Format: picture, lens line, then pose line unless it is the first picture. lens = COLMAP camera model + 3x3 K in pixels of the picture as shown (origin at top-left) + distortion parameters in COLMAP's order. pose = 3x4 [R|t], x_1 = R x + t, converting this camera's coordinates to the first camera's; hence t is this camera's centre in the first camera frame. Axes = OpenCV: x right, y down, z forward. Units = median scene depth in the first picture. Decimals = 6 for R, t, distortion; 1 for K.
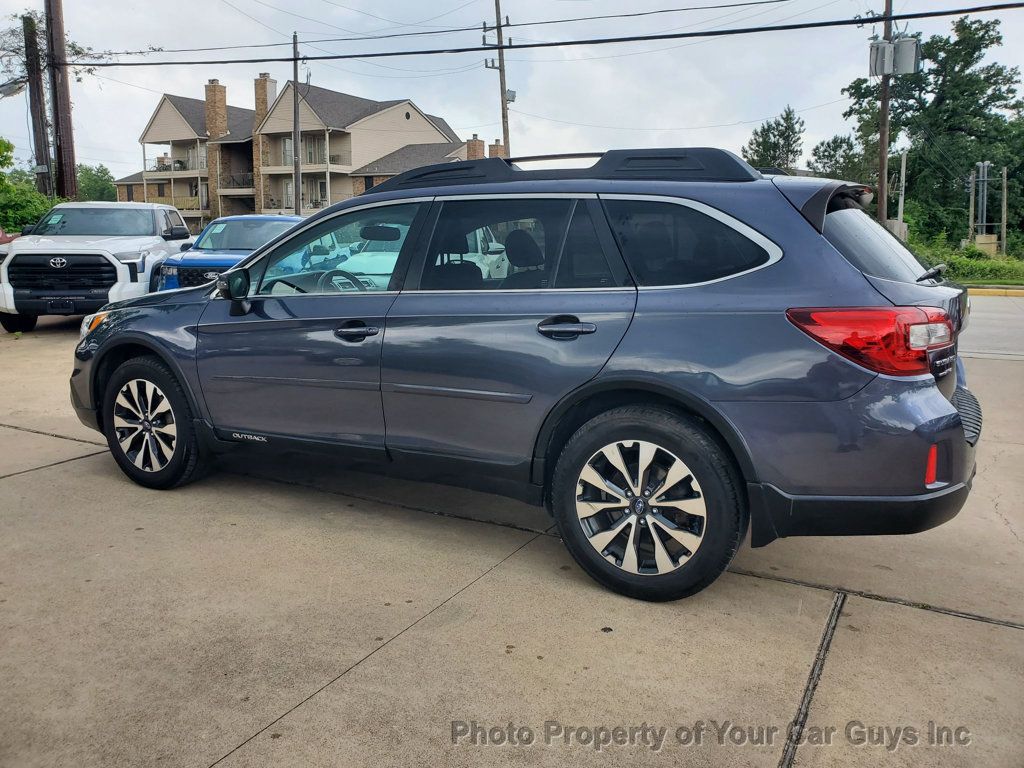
lens RADIAL K [[807.5, 0, 518.4], [0, 807.5, 380.2], [0, 0, 1]] dist [0.013830, 0.000100]
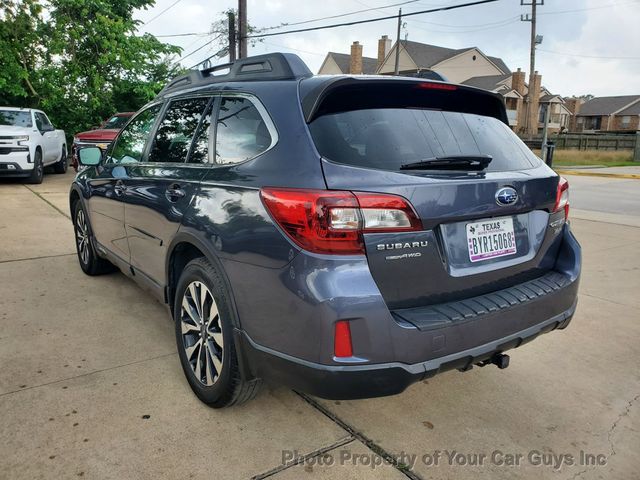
lens RADIAL K [[511.0, 0, 320.0], [0, 511.0, 240.0], [0, 0, 1]] dist [-0.006543, 0.001053]
pose [[0.900343, 0.101274, -0.423232, 0.186202], [-0.092343, 0.994857, 0.041616, -0.012756], [0.425270, 0.001614, 0.905065, 0.093062]]
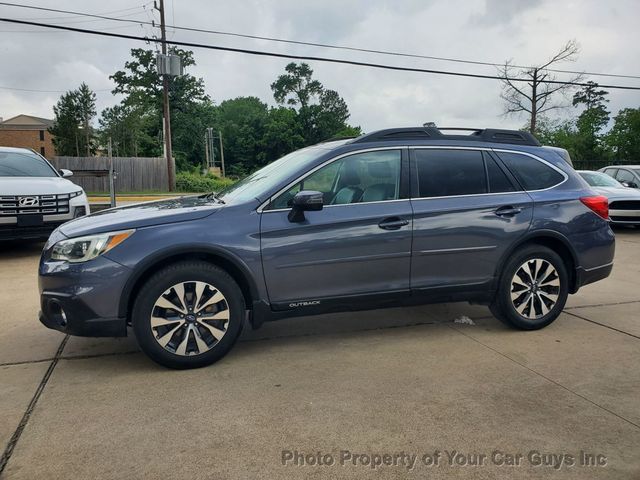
lens RADIAL K [[504.7, 0, 324.0], [0, 504.7, 237.6], [0, 0, 1]] dist [0.013830, 0.000100]
pose [[0.677707, -0.094613, 0.729220, -0.356162], [0.121652, 0.992449, 0.015707, -0.021896], [-0.725200, 0.078066, 0.684099, 0.127992]]
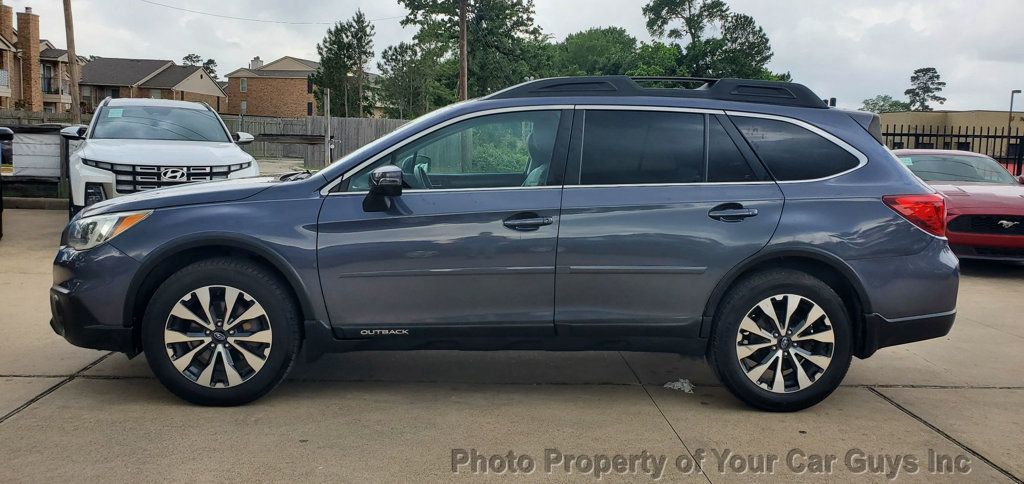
lens RADIAL K [[802.7, 0, 523.8], [0, 802.7, 244.5], [0, 0, 1]] dist [0.047049, -0.048302]
pose [[0.843177, -0.045052, 0.535745, -0.264978], [0.063238, 0.997876, -0.015614, -0.004266], [-0.533903, 0.047045, 0.844236, 0.023975]]
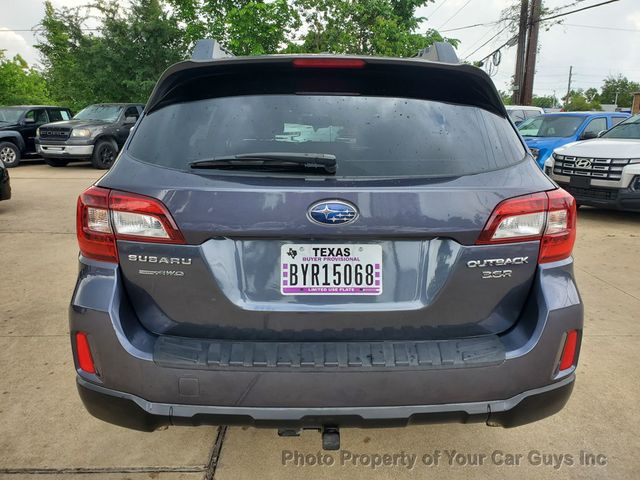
lens RADIAL K [[502.6, 0, 320.0], [0, 502.6, 240.0], [0, 0, 1]] dist [0.025284, -0.000864]
pose [[0.500855, 0.192518, -0.843849, 0.279744], [-0.159285, 0.978799, 0.128765, -0.037117], [0.850748, 0.069920, 0.520902, 0.223557]]
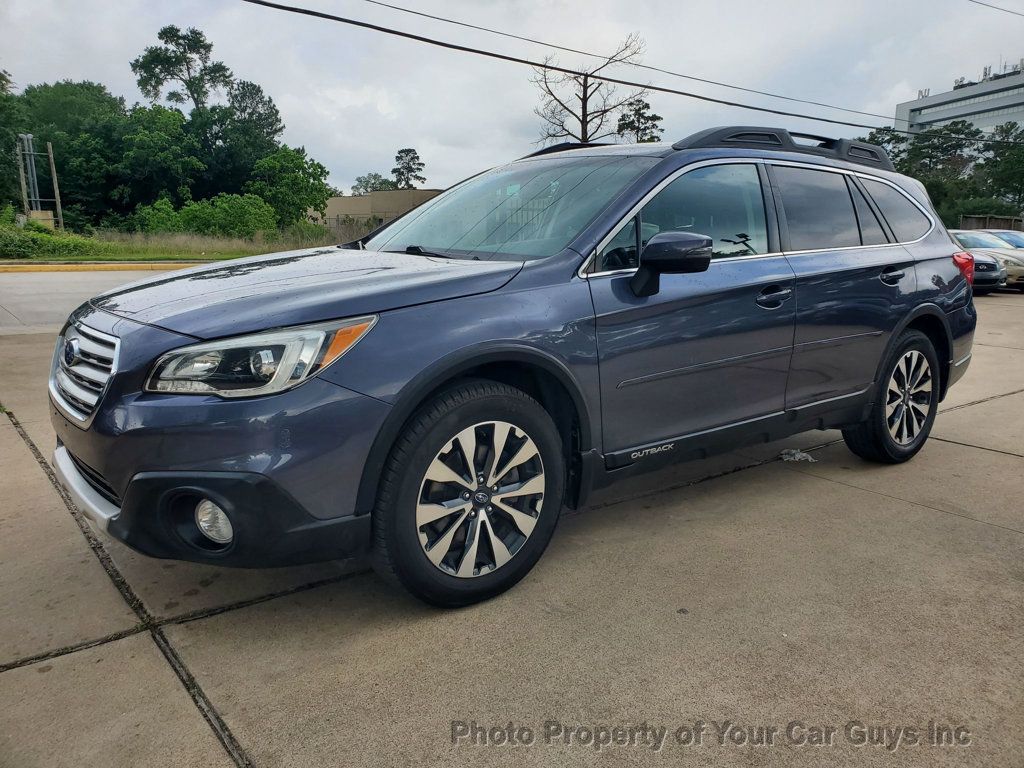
lens RADIAL K [[806.4, 0, 530.8], [0, 806.4, 365.0], [0, 0, 1]] dist [0.018185, 0.008048]
pose [[0.375628, -0.147036, 0.915032, -0.397946], [0.139706, 0.985035, 0.100935, -0.039073], [-0.916180, 0.089922, 0.390549, 0.296120]]
